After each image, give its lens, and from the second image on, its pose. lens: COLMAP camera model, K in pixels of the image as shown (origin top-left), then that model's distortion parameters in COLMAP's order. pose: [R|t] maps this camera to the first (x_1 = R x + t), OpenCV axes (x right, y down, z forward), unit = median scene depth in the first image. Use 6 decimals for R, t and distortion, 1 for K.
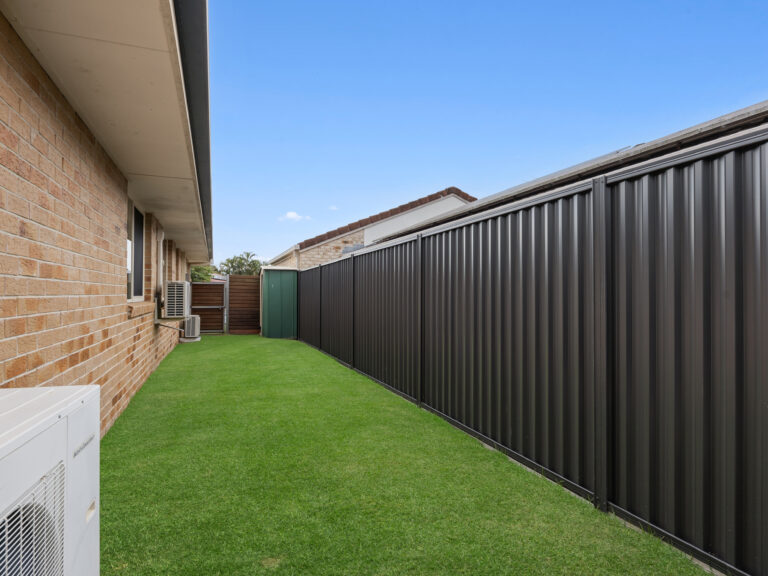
lens RADIAL K [[448.4, 0, 380.5], [0, 448.4, 287.6], [0, 0, 1]] dist [-0.001096, 0.000847]
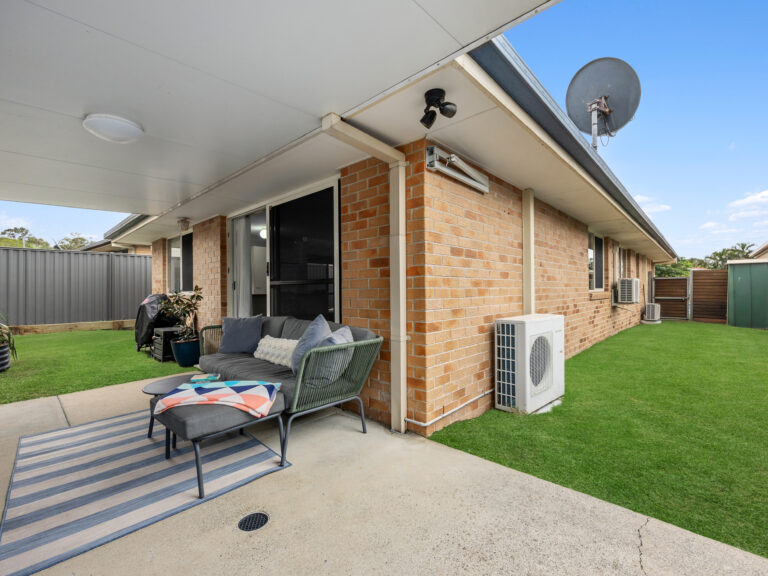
lens RADIAL K [[344.9, 0, 377.7], [0, 344.9, 287.5], [0, 0, 1]] dist [-0.001207, 0.000139]
pose [[0.445546, -0.008355, -0.895220, 0.212086], [0.019012, 0.999819, 0.000131, -0.000088], [0.895057, -0.017078, 0.445624, -0.274396]]
